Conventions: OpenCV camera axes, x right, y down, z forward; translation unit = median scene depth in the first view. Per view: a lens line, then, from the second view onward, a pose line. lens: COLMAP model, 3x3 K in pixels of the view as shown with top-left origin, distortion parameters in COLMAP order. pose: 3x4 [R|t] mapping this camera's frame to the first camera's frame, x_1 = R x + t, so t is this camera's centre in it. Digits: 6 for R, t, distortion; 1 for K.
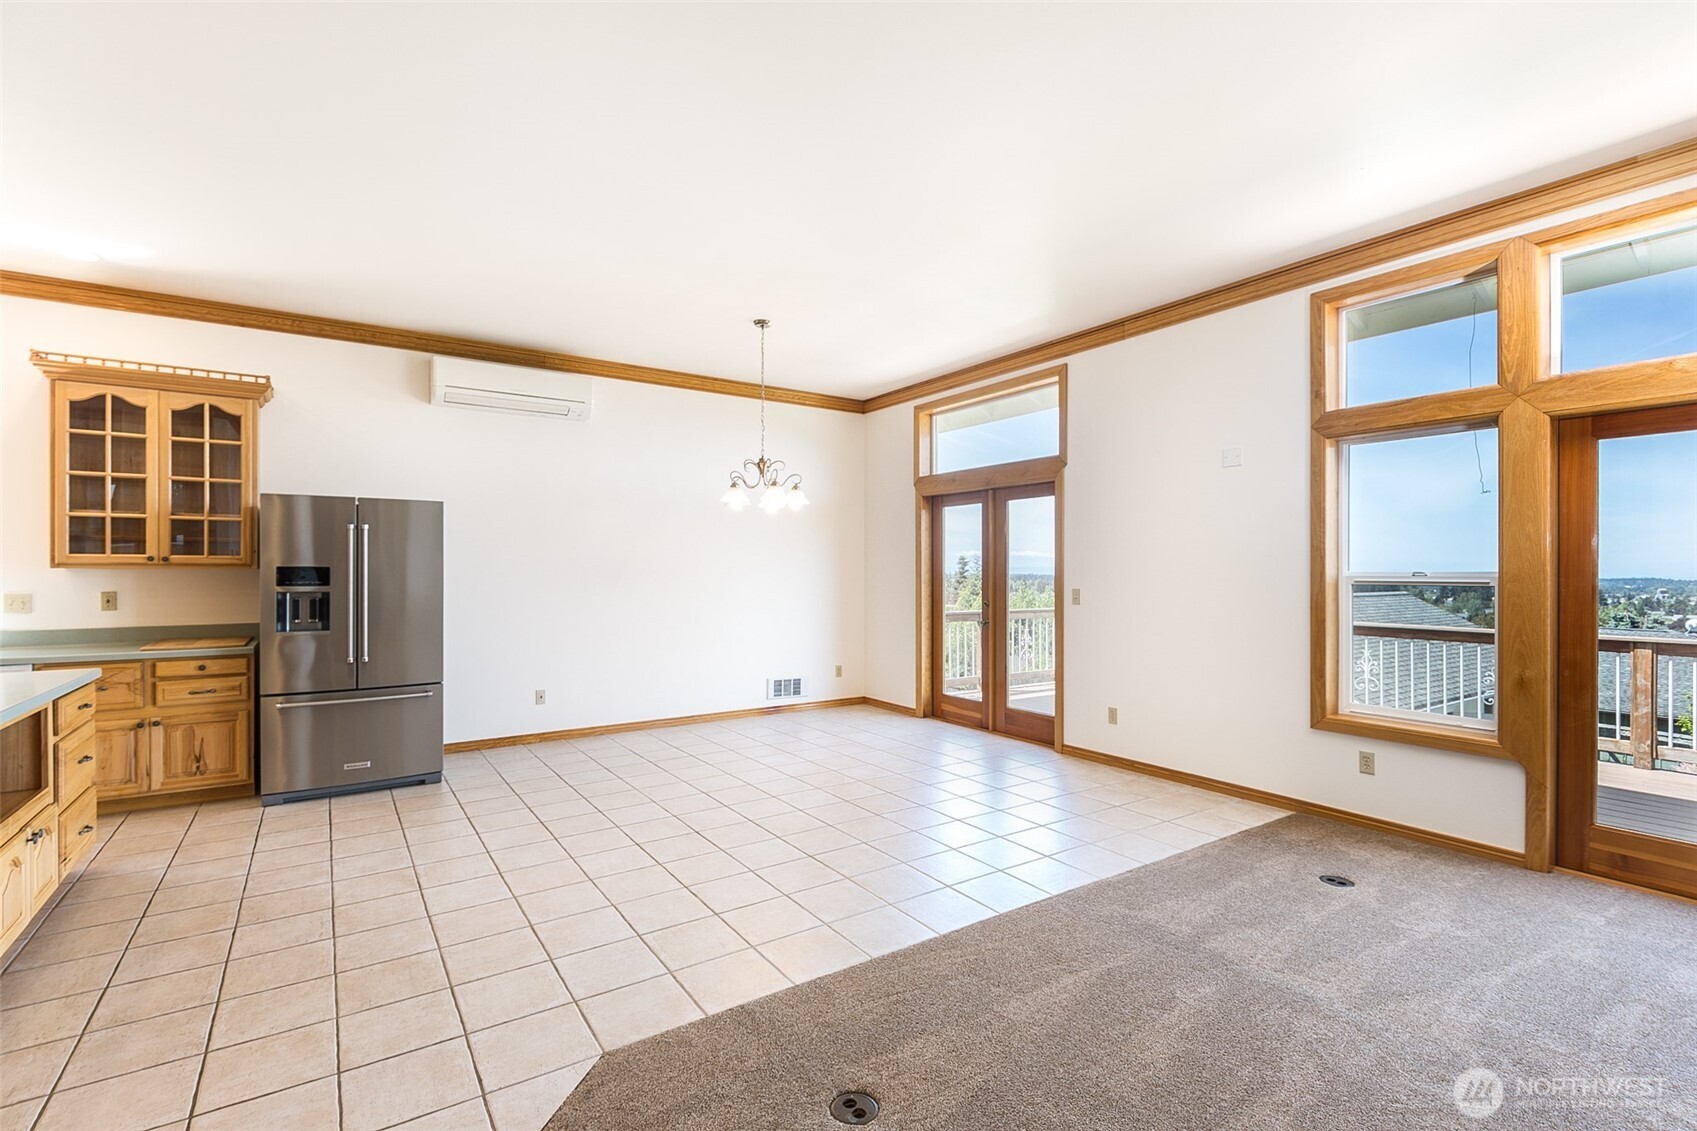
lens RADIAL K [[771.2, 0, 846.8], [0, 771.2, 571.3], [0, 0, 1]] dist [0.003679, -0.001216]
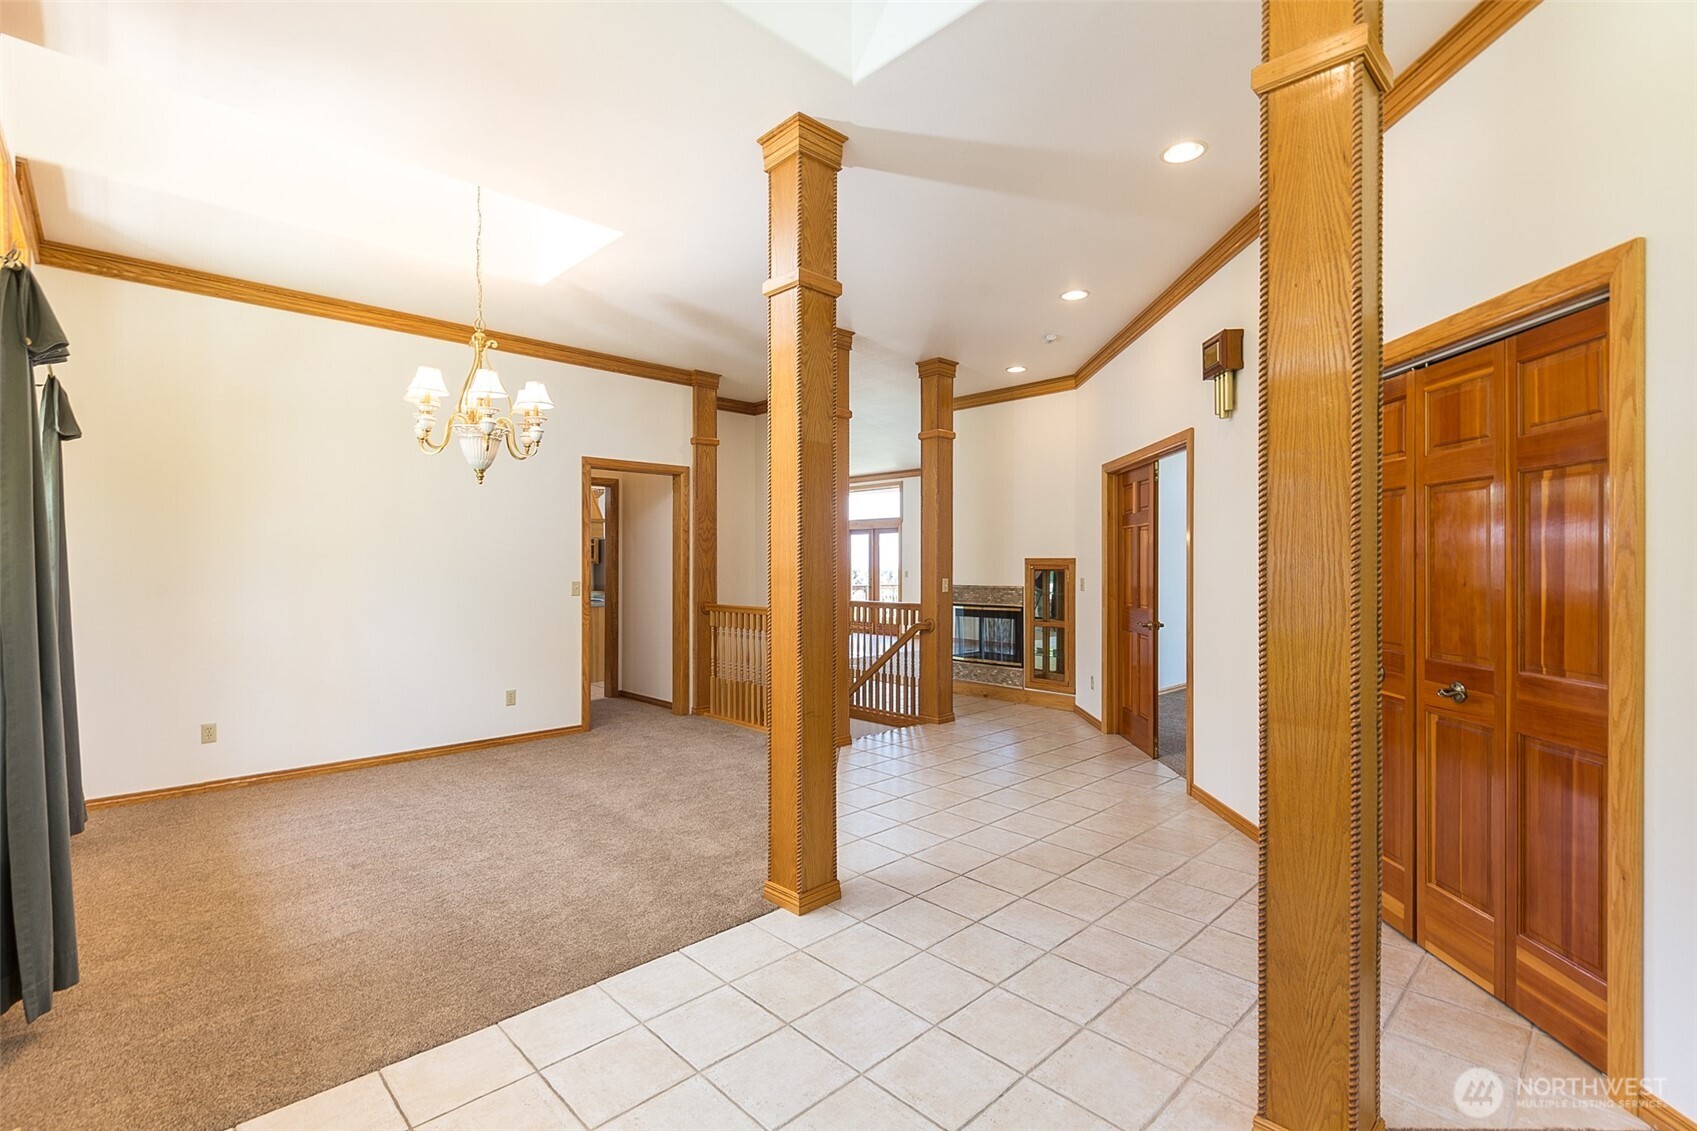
lens RADIAL K [[771.2, 0, 838.0], [0, 771.2, 559.3], [0, 0, 1]] dist [0.003679, -0.001216]
pose [[0.987858, 0.004694, 0.155291, -0.265411], [-0.004859, 0.999988, 0.000683, -0.014218], [-0.155286, -0.001429, 0.987868, -1.231107]]
